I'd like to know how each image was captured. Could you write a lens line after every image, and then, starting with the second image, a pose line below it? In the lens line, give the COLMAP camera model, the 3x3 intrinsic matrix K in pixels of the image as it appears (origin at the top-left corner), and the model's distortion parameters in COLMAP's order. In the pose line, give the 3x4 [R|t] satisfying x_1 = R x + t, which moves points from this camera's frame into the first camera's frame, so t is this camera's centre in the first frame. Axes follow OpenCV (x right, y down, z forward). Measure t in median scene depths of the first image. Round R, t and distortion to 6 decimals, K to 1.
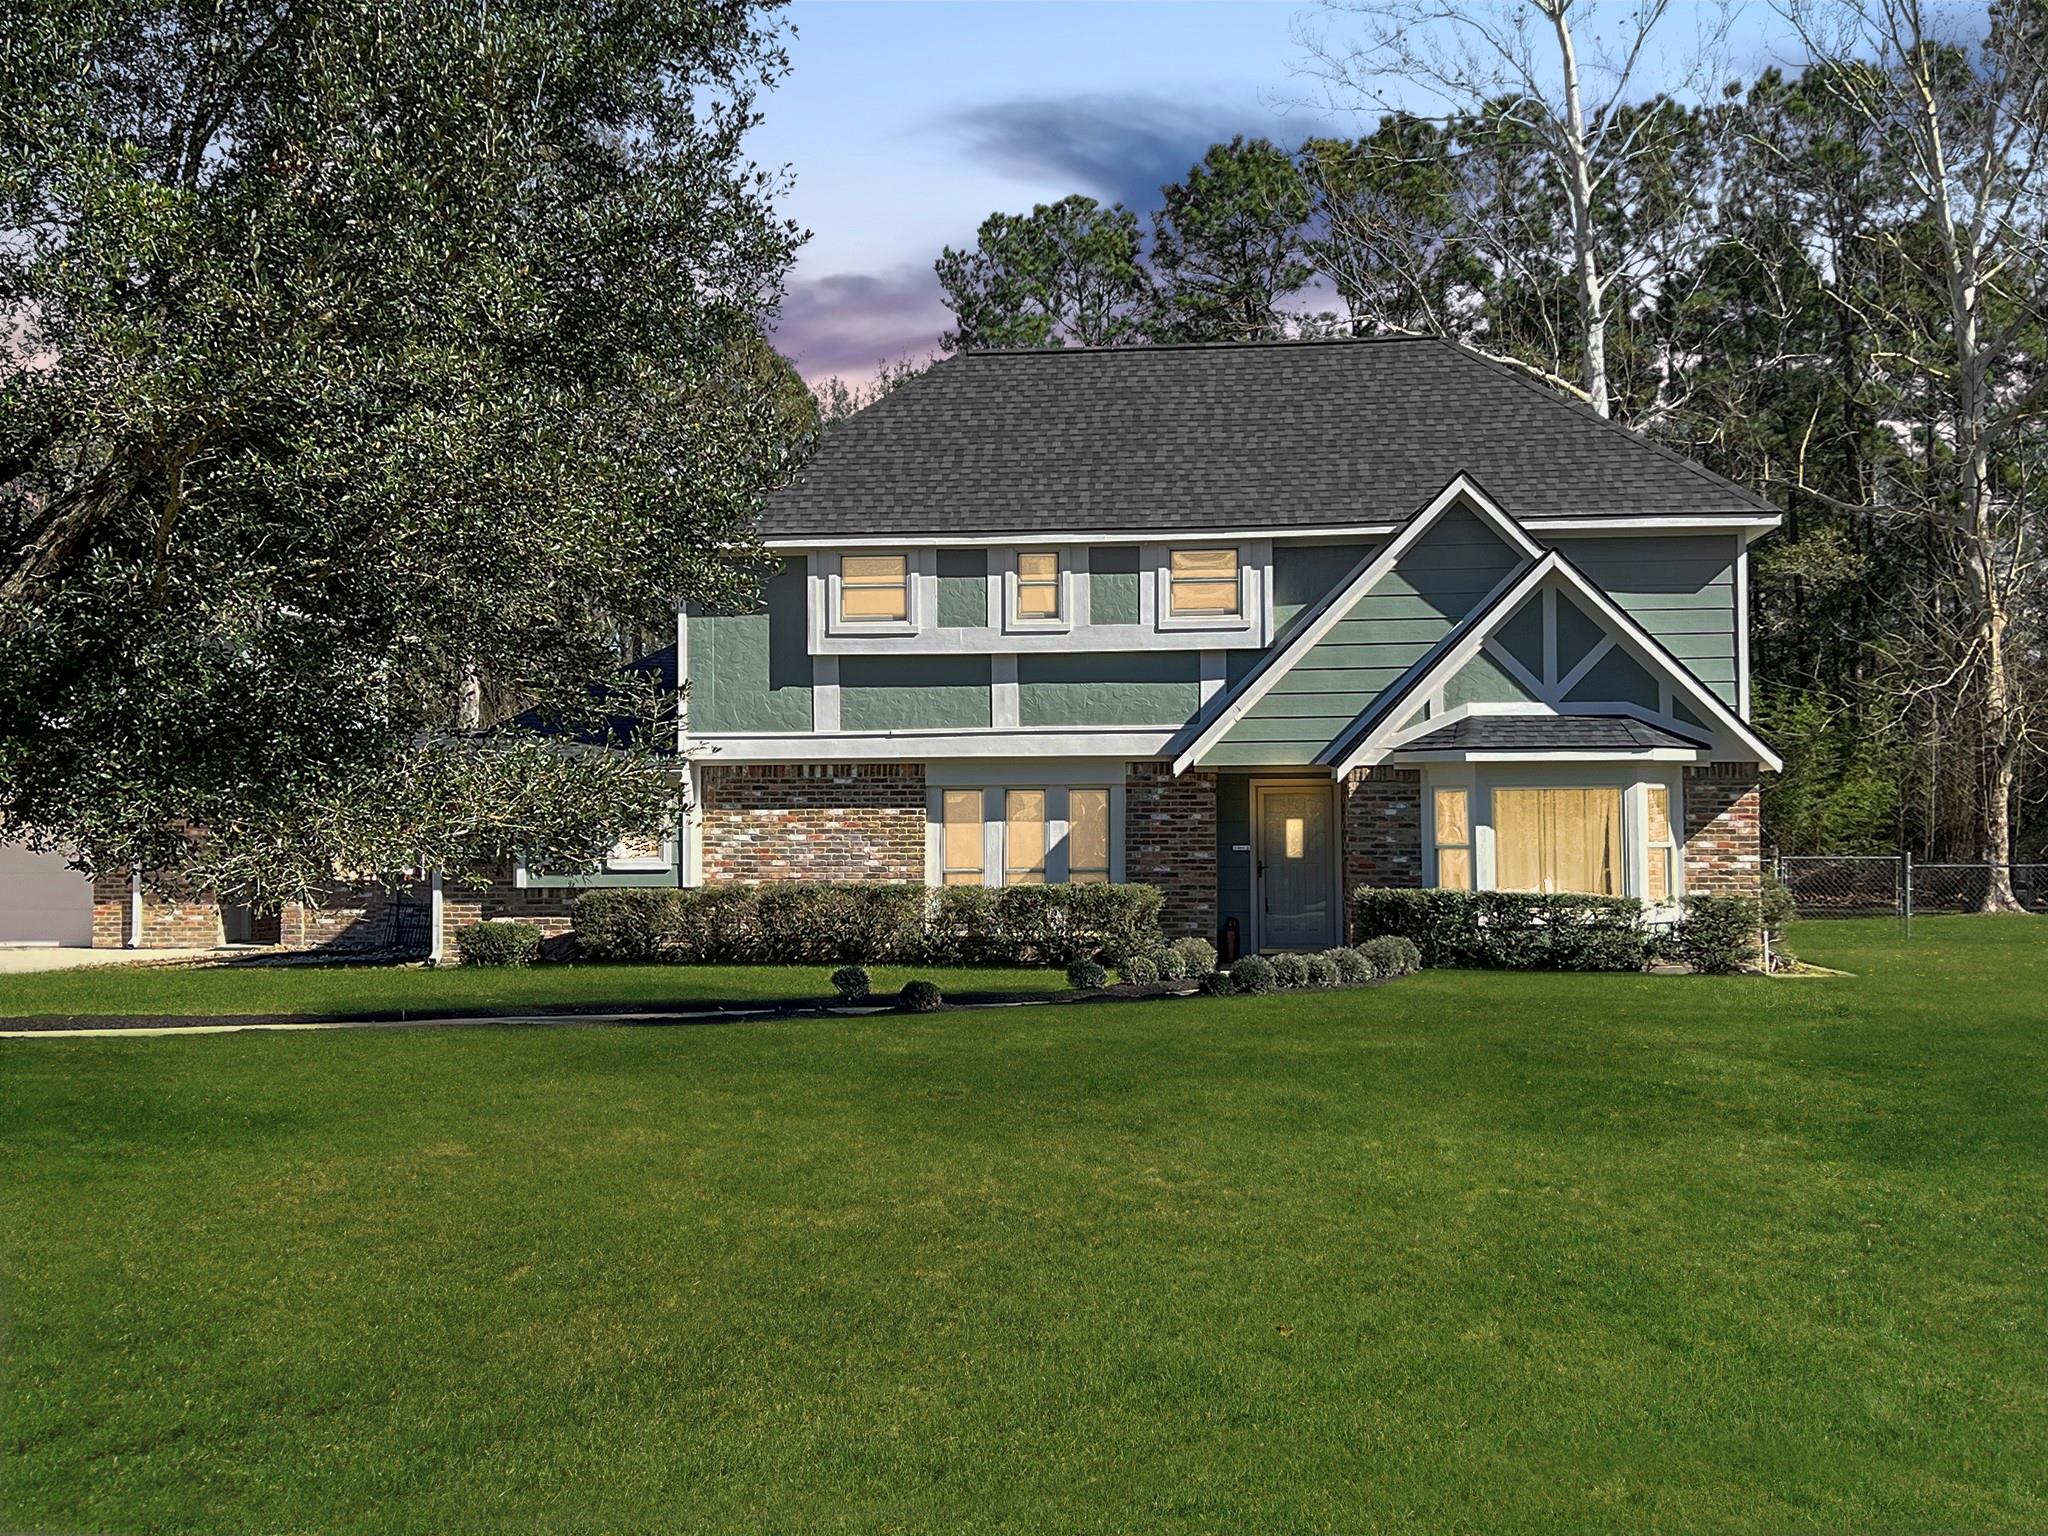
lens RADIAL K [[2372.2, 0, 1014.6], [0, 2372.2, 773.4], [0, 0, 1]] dist [0.067934, 0.000000]
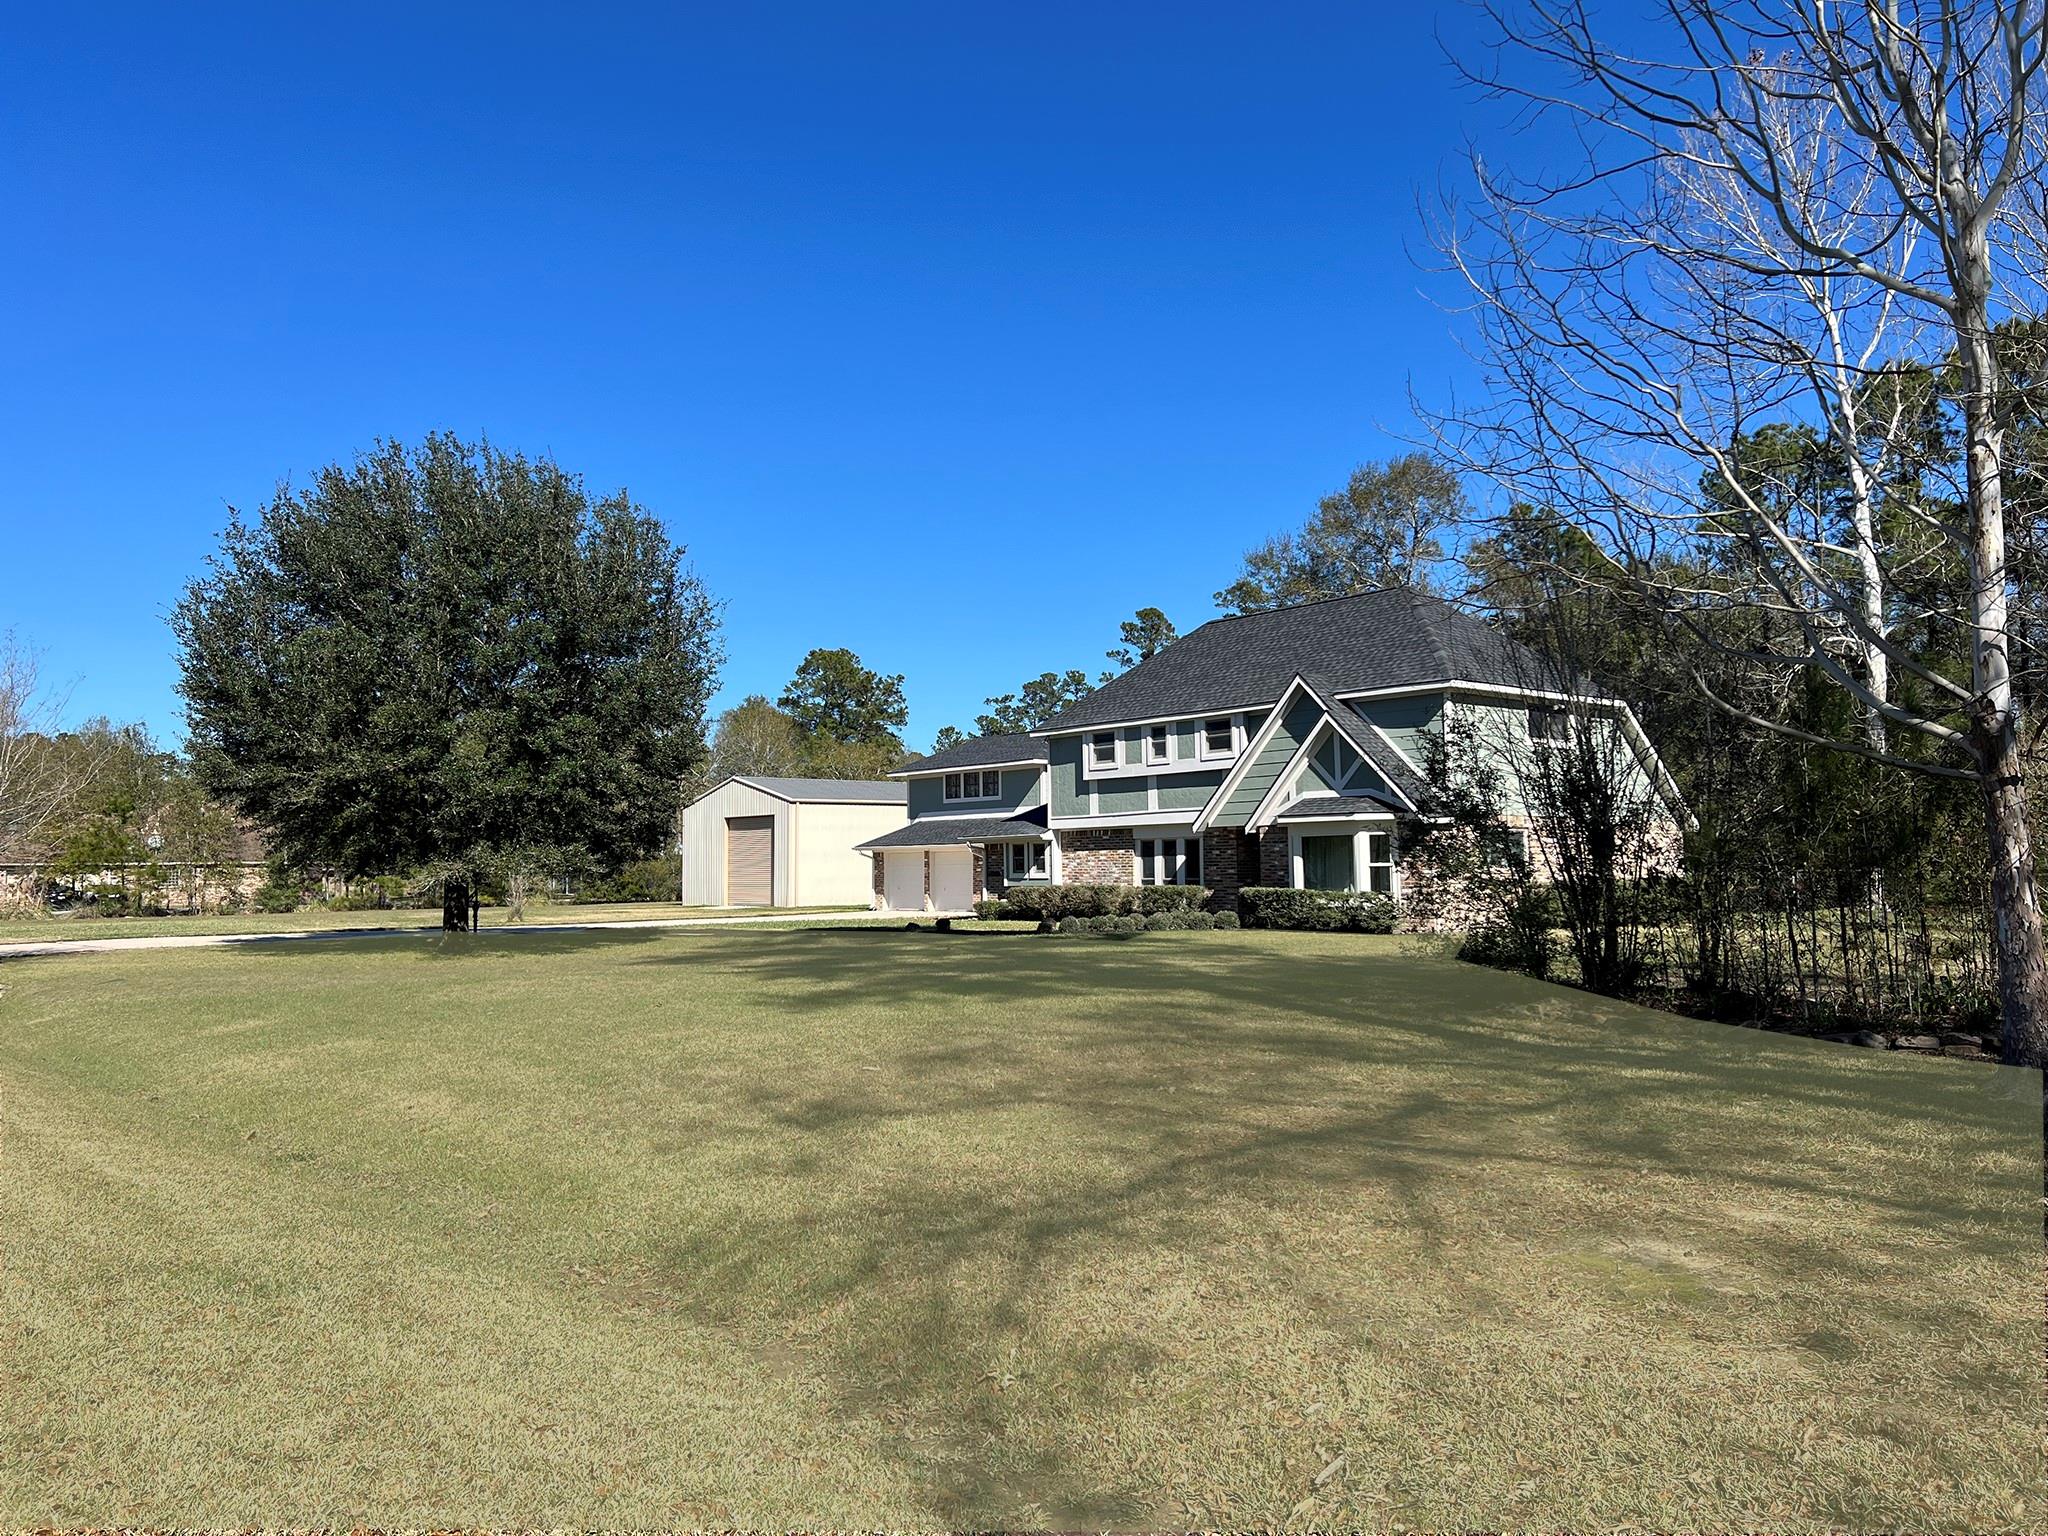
lens RADIAL K [[1541.8, 0, 1017.9], [0, 1541.8, 782.6], [0, 0, 1]] dist [0.015308, -0.001157]
pose [[0.719641, -0.045259, -0.692869, 0.854961], [0.031528, 0.998974, -0.032509, -0.003299], [0.693630, 0.001550, 0.720330, -0.062948]]
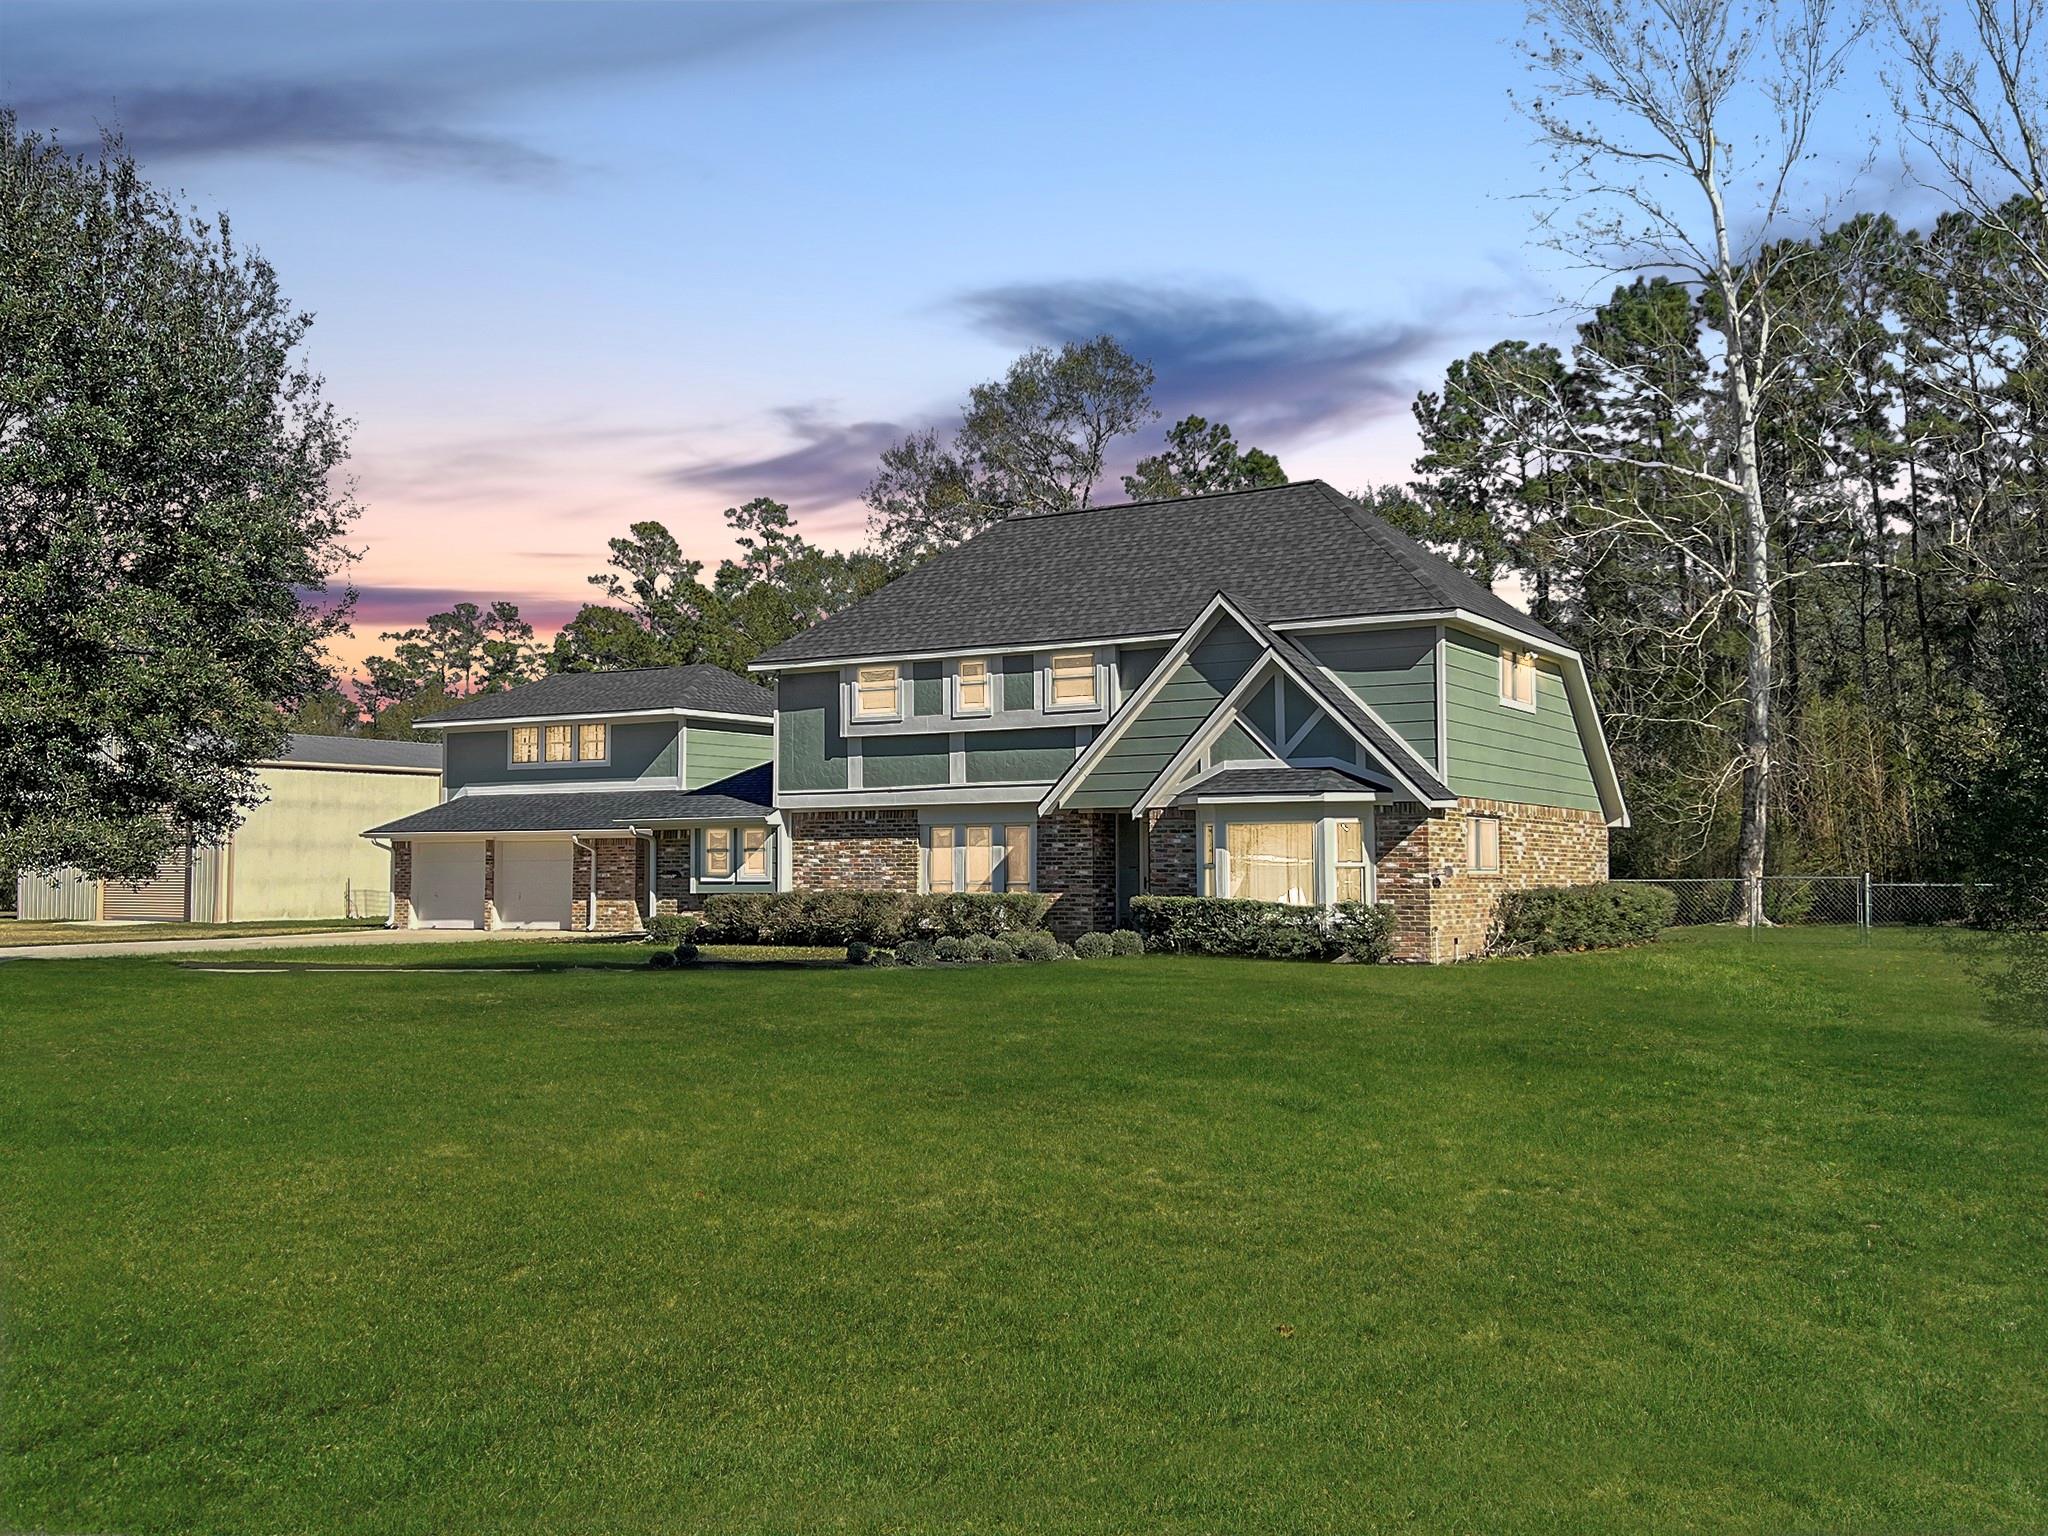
lens RADIAL K [[1927.1, 0, 1042.0], [0, 1927.1, 750.8], [0, 0, 1]] dist [0.037136, 0.000000]
pose [[0.910950, -0.025248, -0.411744, 0.524987], [0.014024, 0.999444, -0.030259, -0.002979], [0.412279, 0.021790, 0.910797, -0.043855]]
